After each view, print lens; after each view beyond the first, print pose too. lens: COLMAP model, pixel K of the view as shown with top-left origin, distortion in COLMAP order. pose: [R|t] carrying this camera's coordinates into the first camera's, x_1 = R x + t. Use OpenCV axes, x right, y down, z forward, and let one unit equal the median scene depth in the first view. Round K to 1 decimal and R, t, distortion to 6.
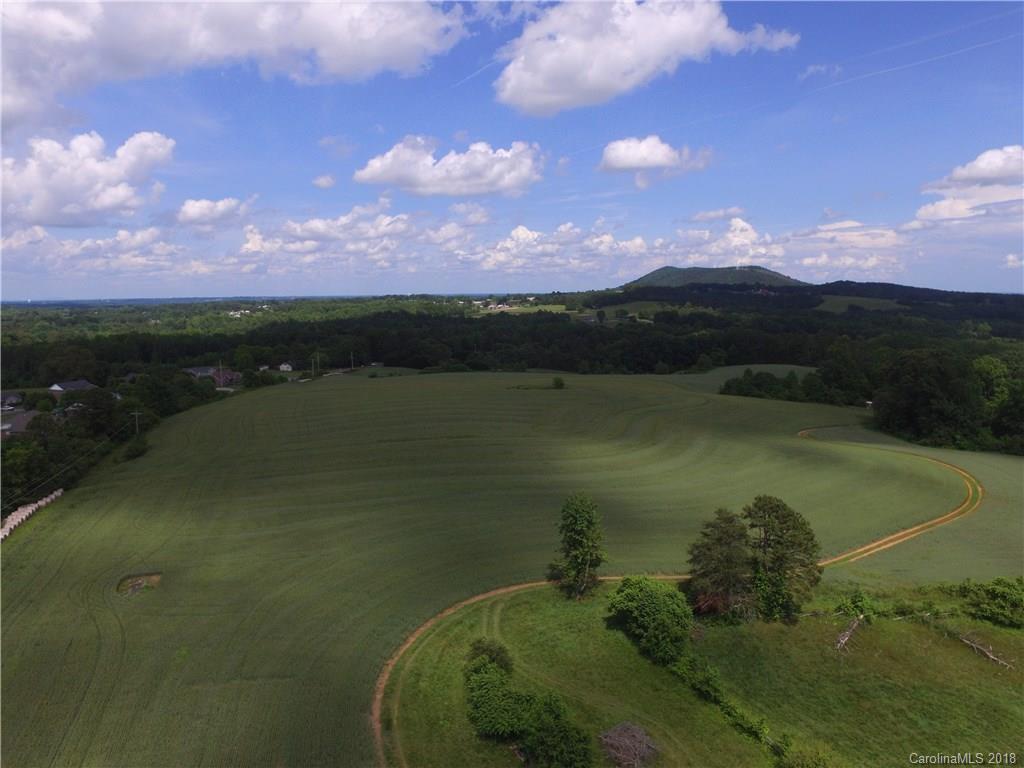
lens RADIAL K [[687.2, 0, 510.2], [0, 687.2, 378.3], [0, 0, 1]] dist [-0.118344, 0.089455]
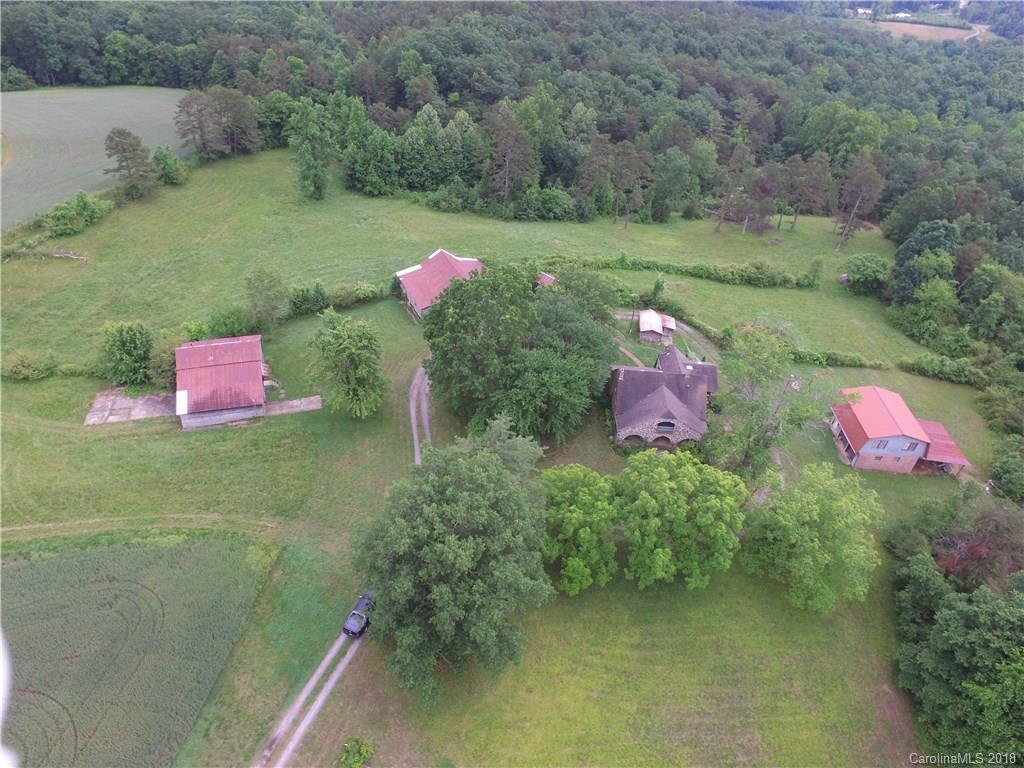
lens RADIAL K [[687.2, 0, 510.2], [0, 687.2, 378.3], [0, 0, 1]] dist [-0.118344, 0.089455]
pose [[0.279983, -0.554896, 0.783390, -0.084156], [0.048479, 0.823158, 0.565738, -0.040974], [-0.958780, -0.120419, 0.257371, -0.096675]]
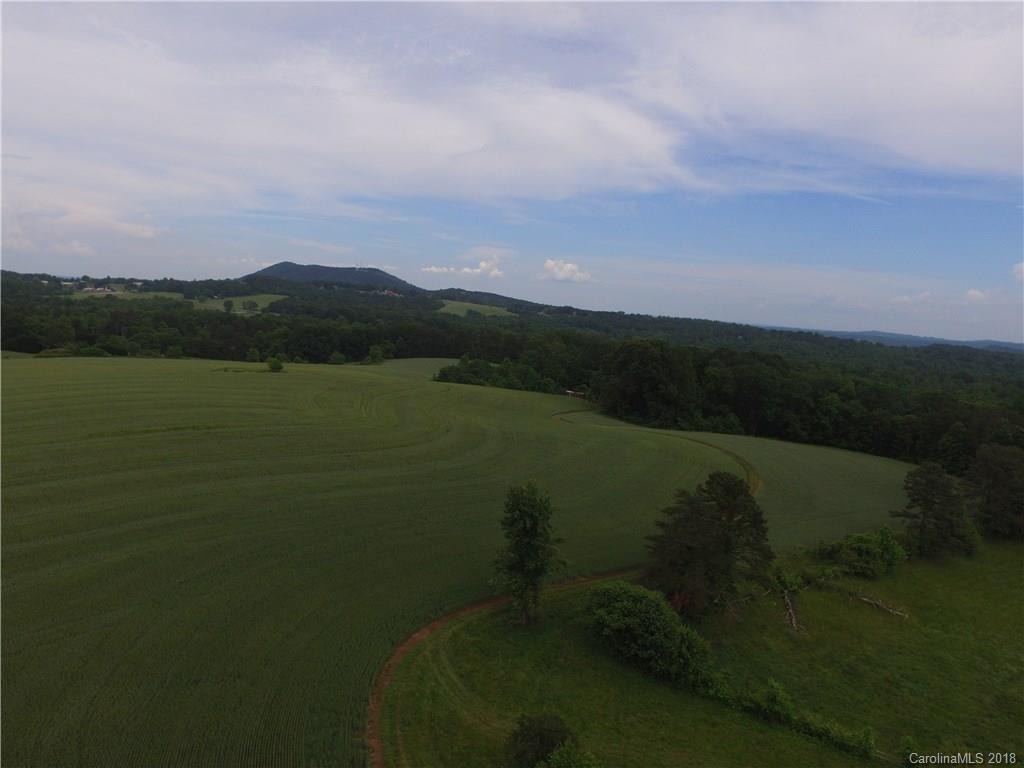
lens RADIAL K [[687.2, 0, 510.2], [0, 687.2, 378.3], [0, 0, 1]] dist [-0.118344, 0.089455]
pose [[0.848959, 0.011107, 0.528341, -0.083790], [-0.011372, 0.999932, -0.002748, 0.014384], [-0.528336, -0.003675, 0.849028, 0.099638]]
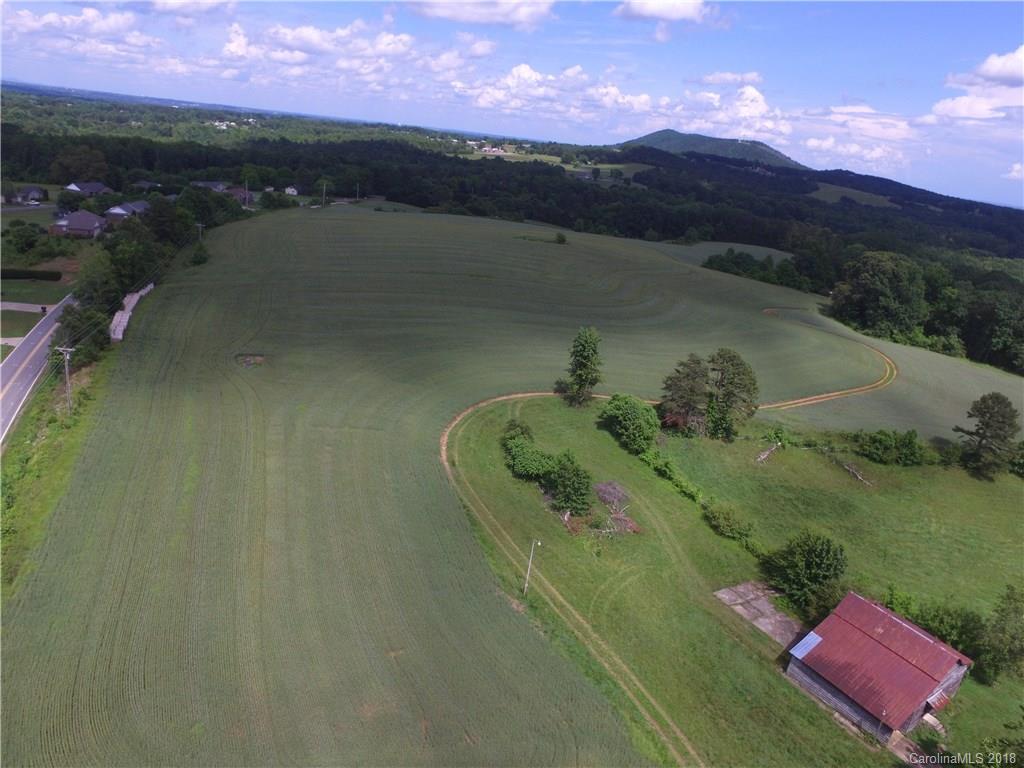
lens RADIAL K [[687.2, 0, 510.2], [0, 687.2, 378.3], [0, 0, 1]] dist [-0.118344, 0.089455]
pose [[0.992281, 0.112924, 0.051254, -0.028588], [-0.121402, 0.968892, 0.215663, -0.001777], [-0.025306, -0.220220, 0.975122, -0.081983]]
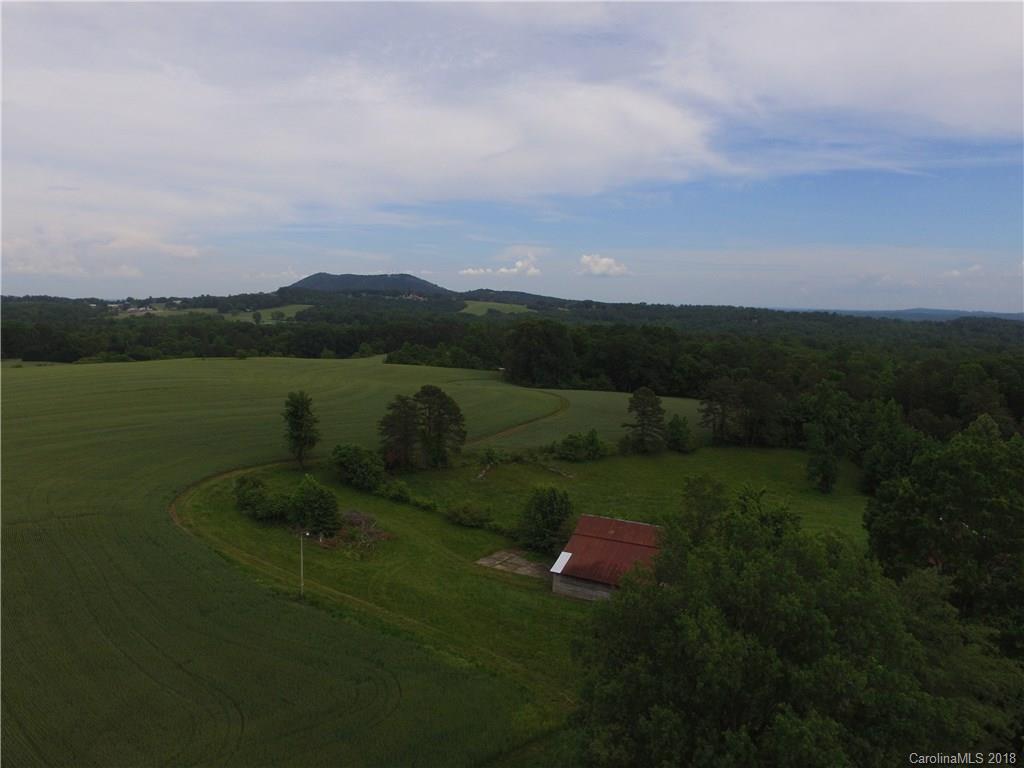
lens RADIAL K [[687.2, 0, 510.2], [0, 687.2, 378.3], [0, 0, 1]] dist [-0.118344, 0.089455]
pose [[0.879389, -0.033354, 0.474934, -0.045512], [0.038949, 0.999239, -0.001944, 0.042992], [-0.474508, 0.020207, 0.880019, -0.105746]]
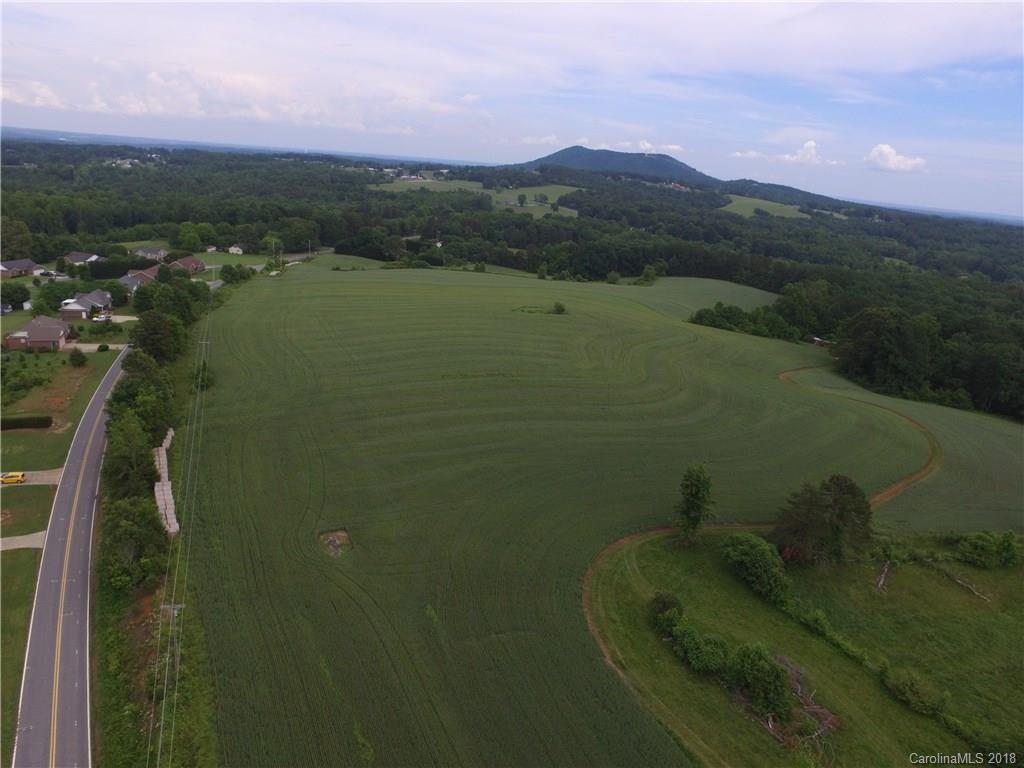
lens RADIAL K [[687.2, 0, 510.2], [0, 687.2, 378.3], [0, 0, 1]] dist [-0.118344, 0.089455]
pose [[0.985757, 0.043646, 0.162413, -0.118248], [-0.073207, 0.980801, 0.180751, -0.049654], [-0.151405, -0.190067, 0.970026, -0.030164]]
